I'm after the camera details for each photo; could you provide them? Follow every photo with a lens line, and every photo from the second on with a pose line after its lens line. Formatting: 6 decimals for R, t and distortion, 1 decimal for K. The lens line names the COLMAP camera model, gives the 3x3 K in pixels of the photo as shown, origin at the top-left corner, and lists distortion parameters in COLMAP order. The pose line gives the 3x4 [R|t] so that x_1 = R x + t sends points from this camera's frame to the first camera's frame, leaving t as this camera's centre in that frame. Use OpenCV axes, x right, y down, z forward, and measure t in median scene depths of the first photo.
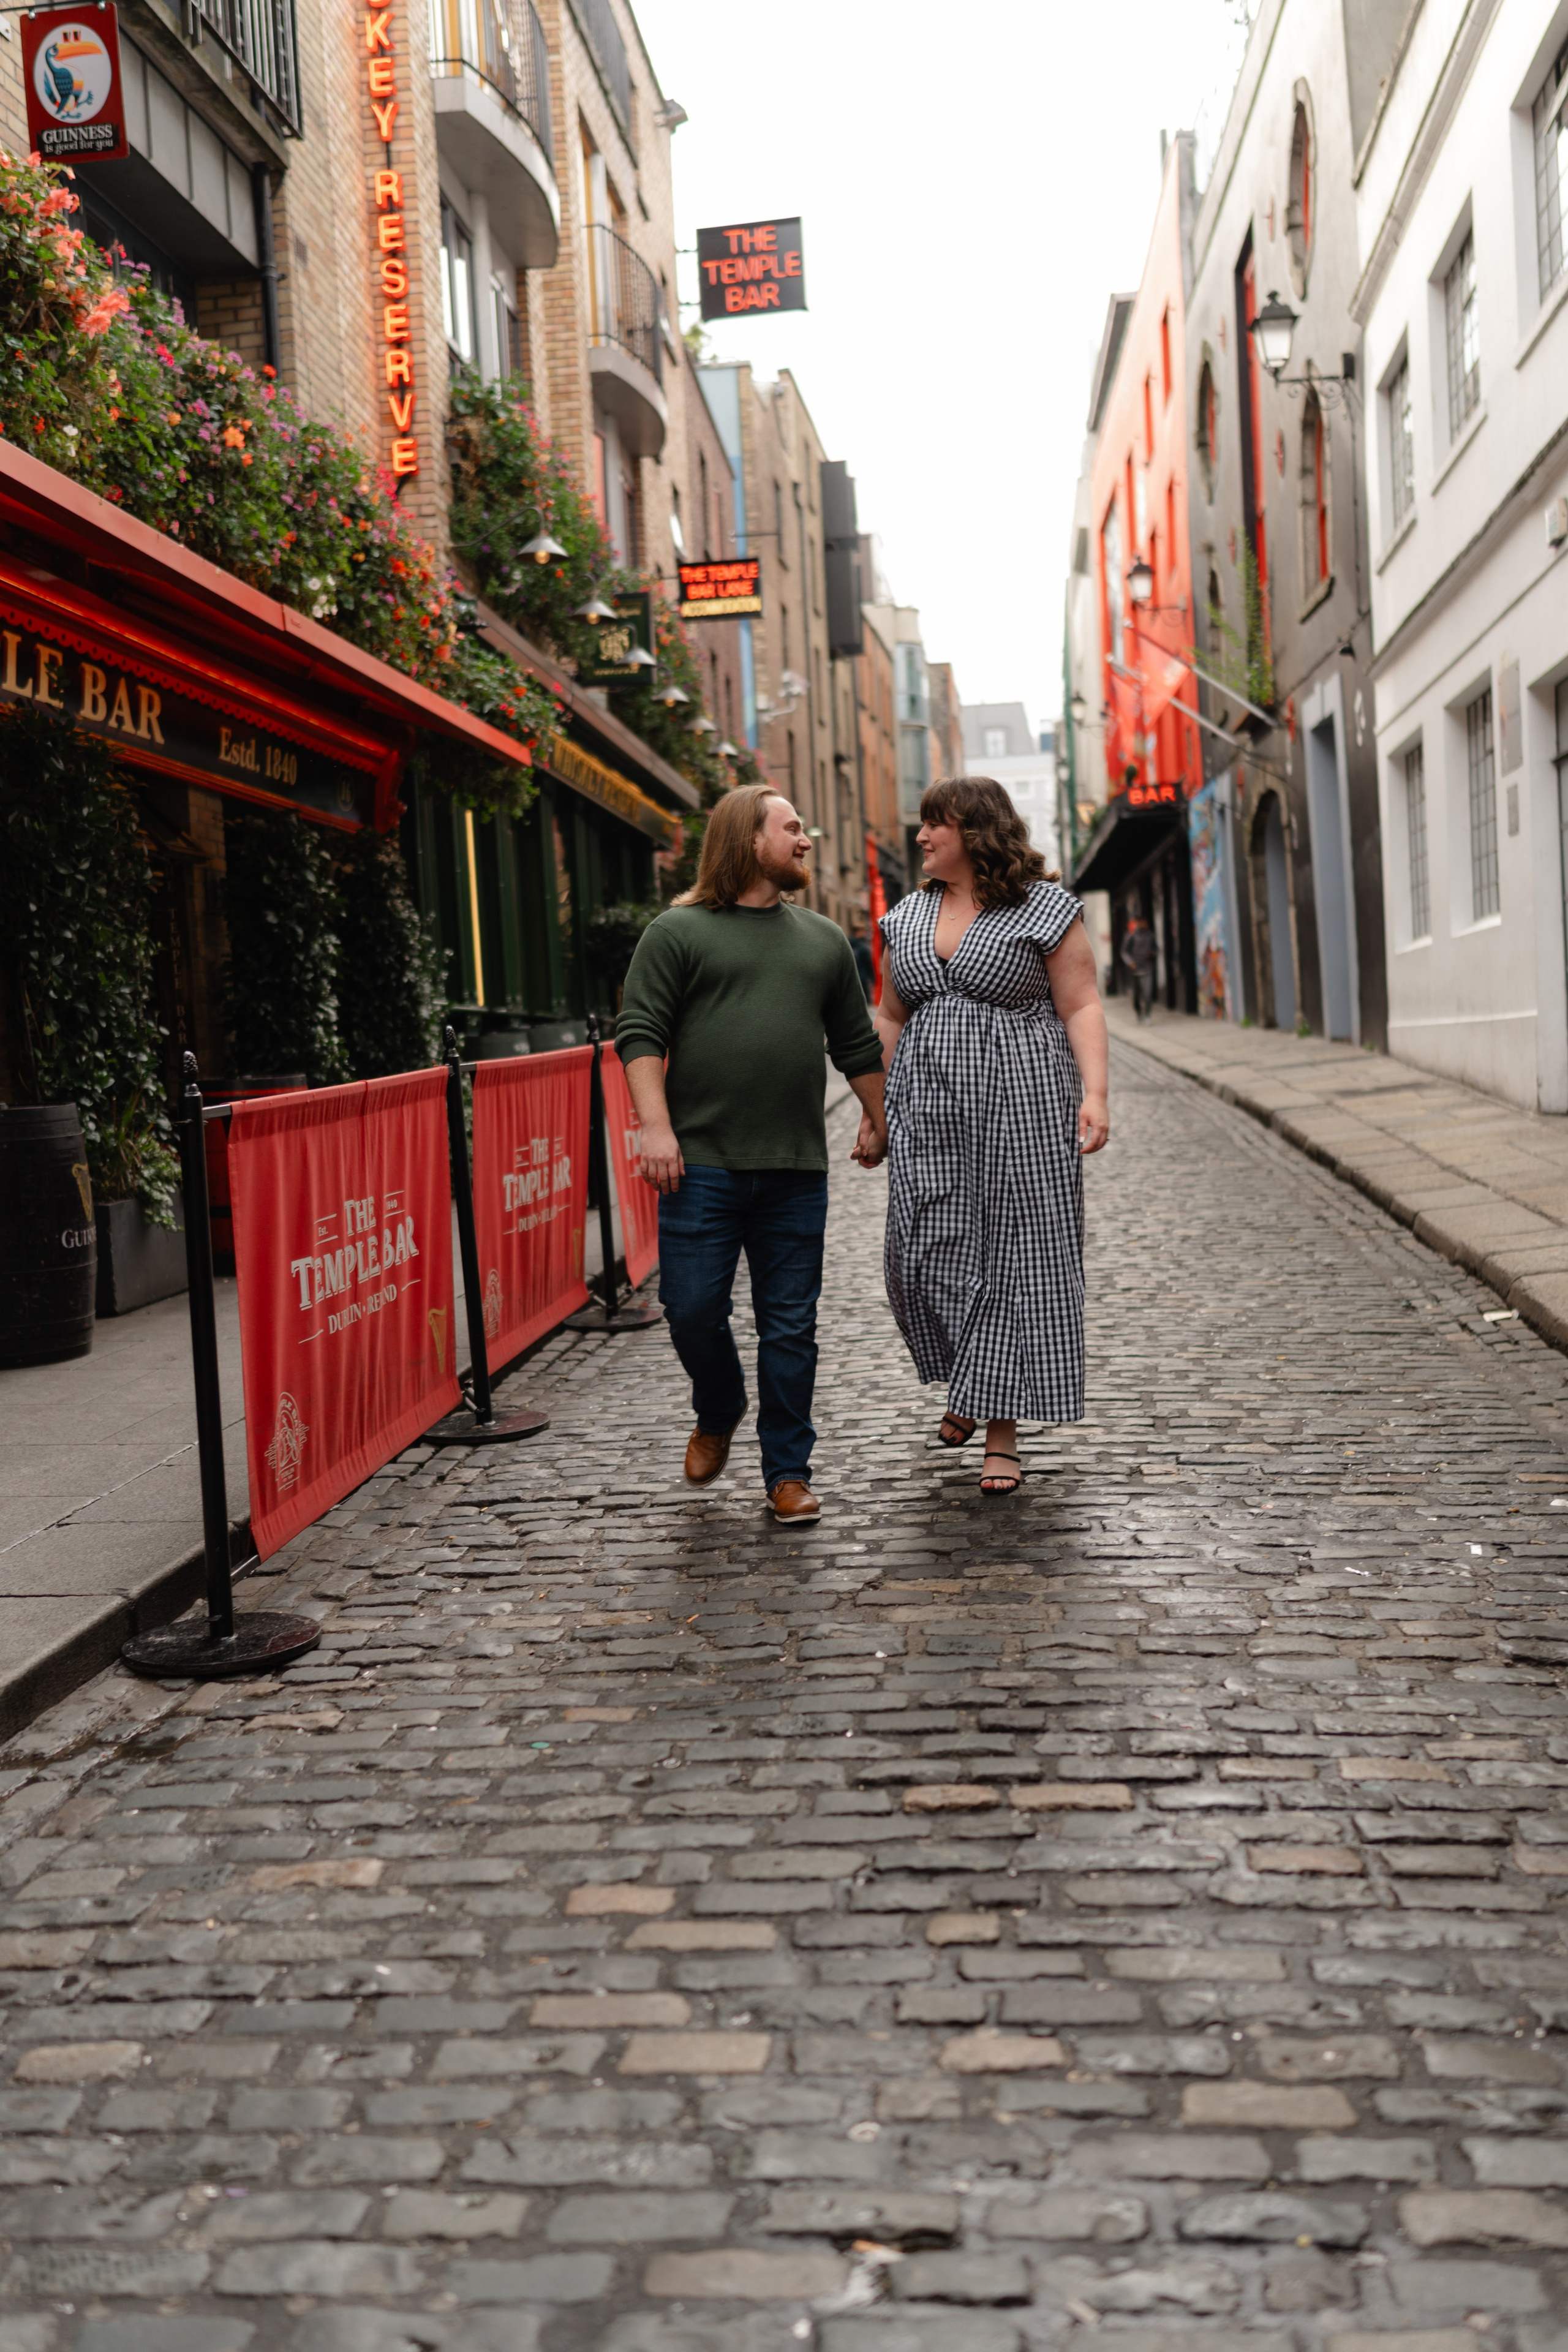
lens RADIAL K [[2332.0, 0, 766.8], [0, 2332.0, 1178.4], [0, 0, 1]] dist [-0.013214, 0.000000]
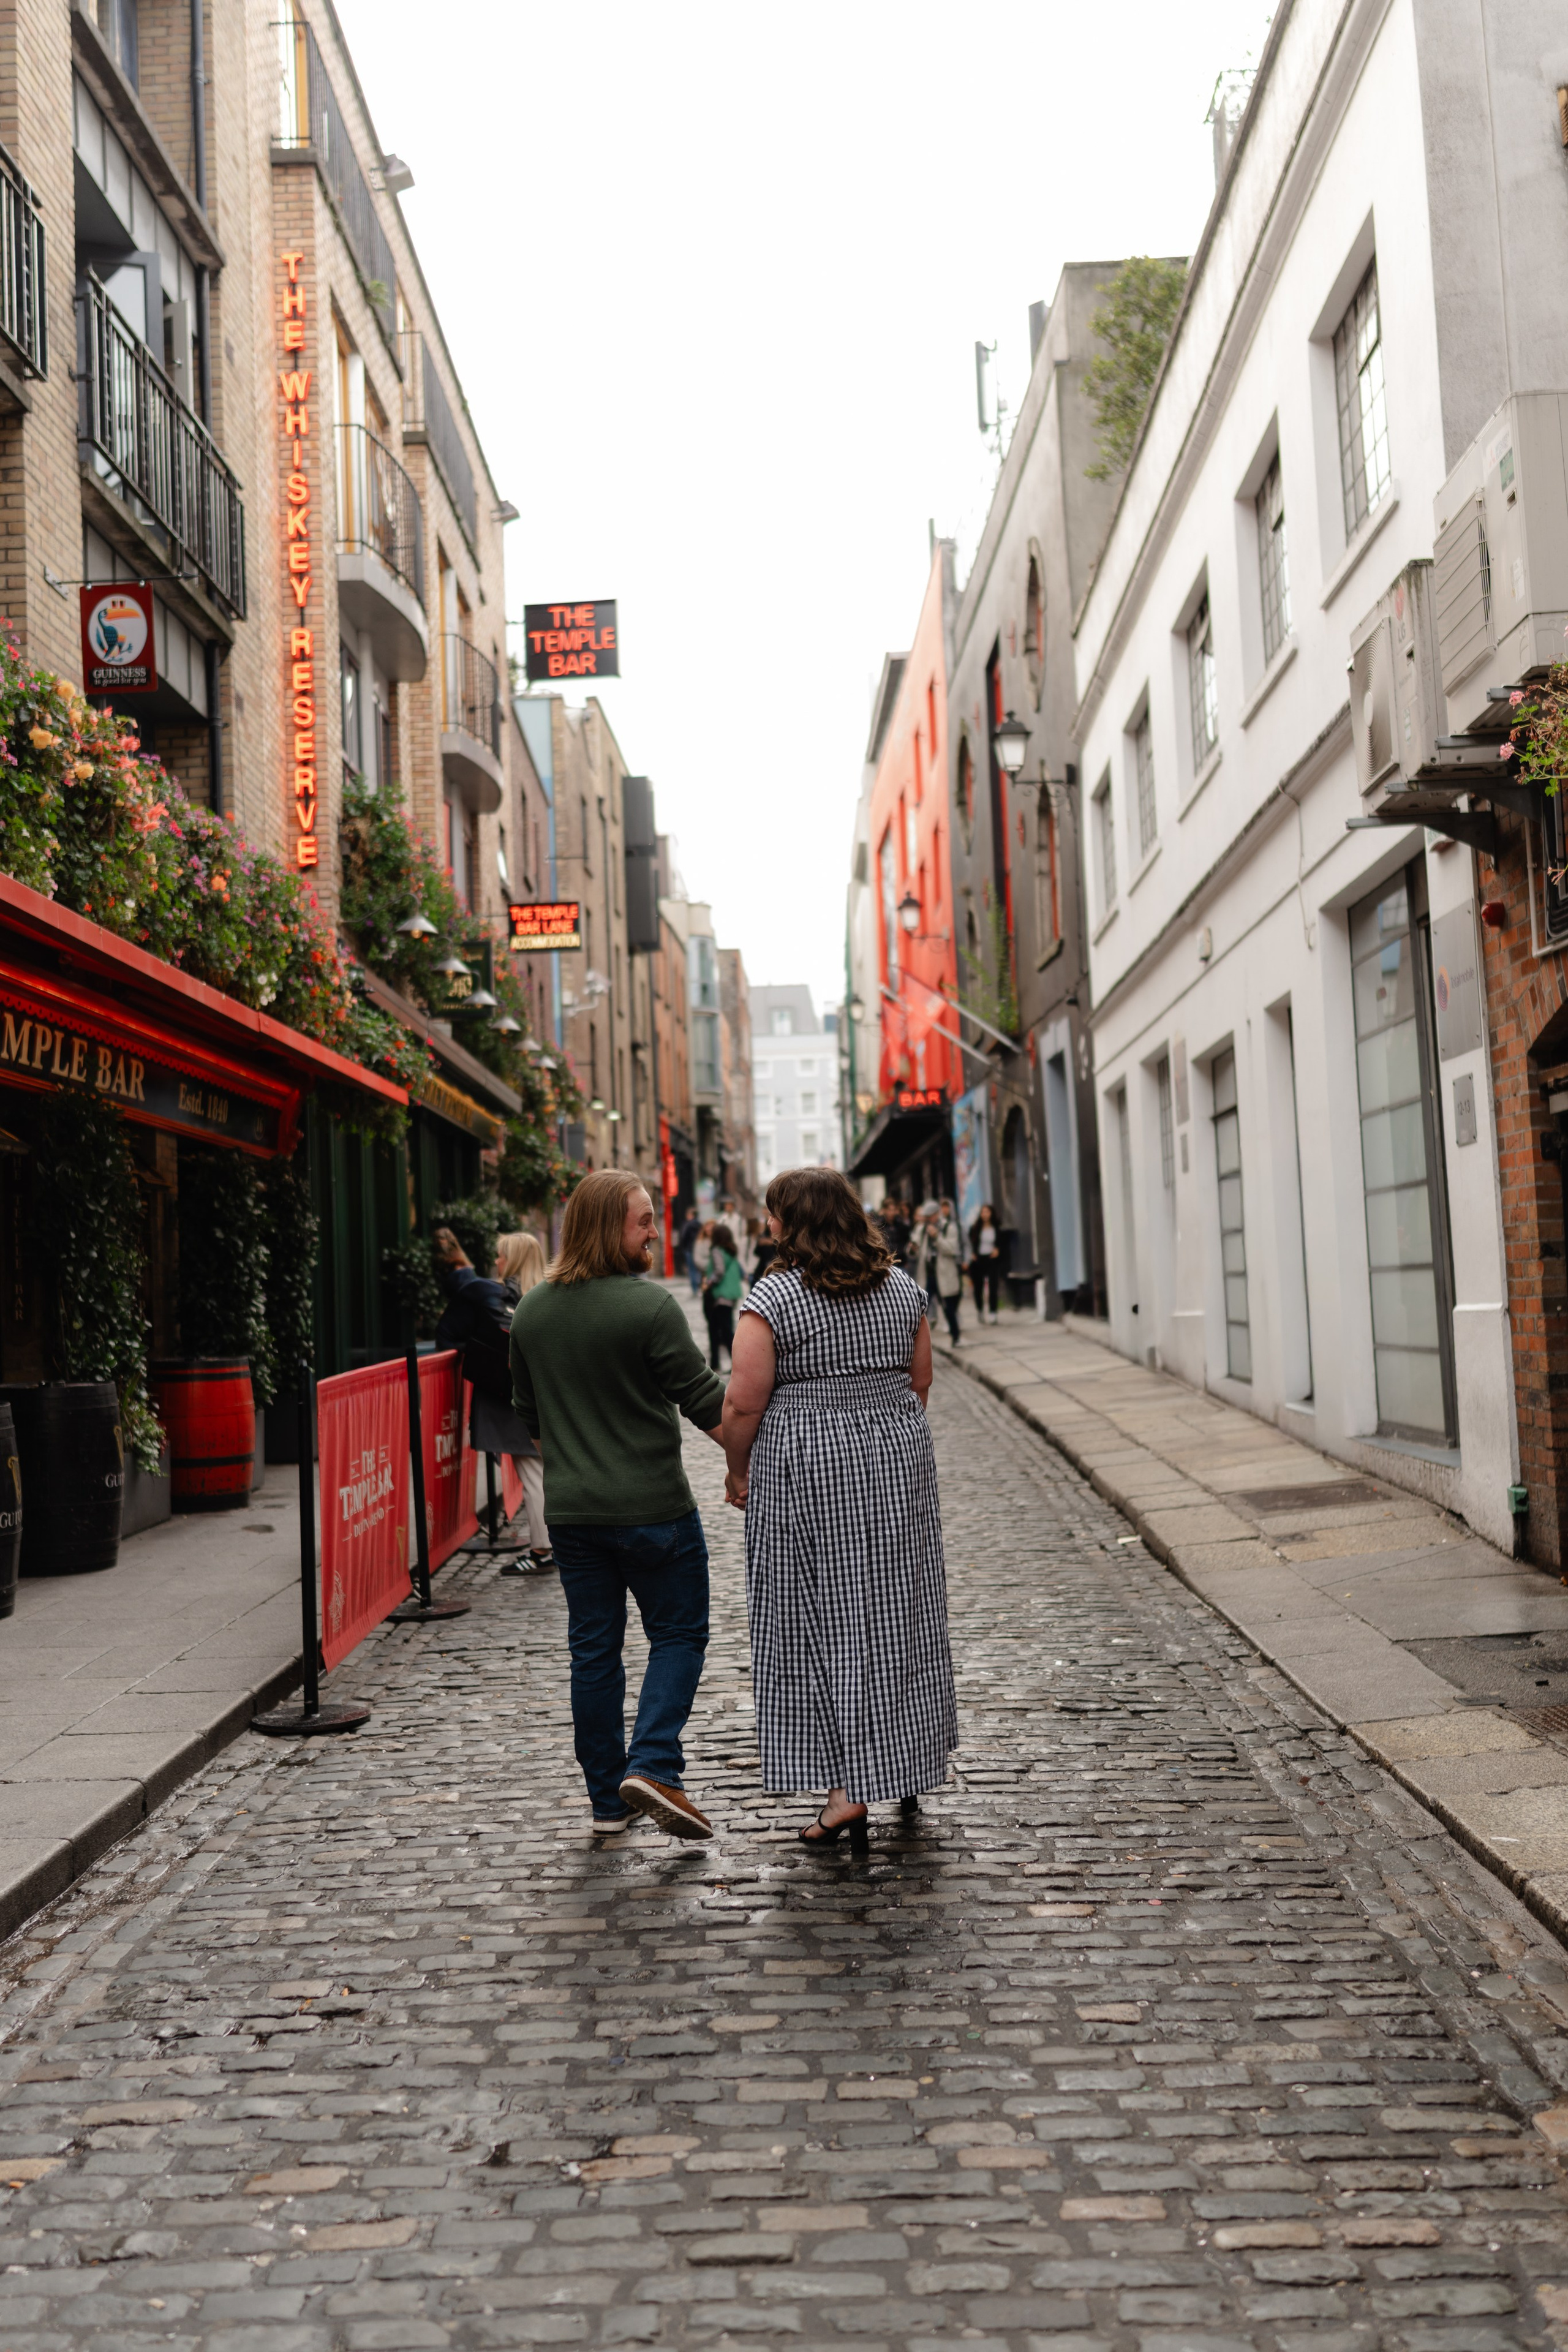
lens RADIAL K [[2332.0, 0, 795.2], [0, 2332.0, 1185.7], [0, 0, 1]] dist [-0.013214, 0.000000]
pose [[0.994495, 0.017694, 0.103276, -0.014016], [-0.006332, 0.993986, -0.109324, 0.000269], [-0.104590, 0.108068, 0.988626, -0.145795]]
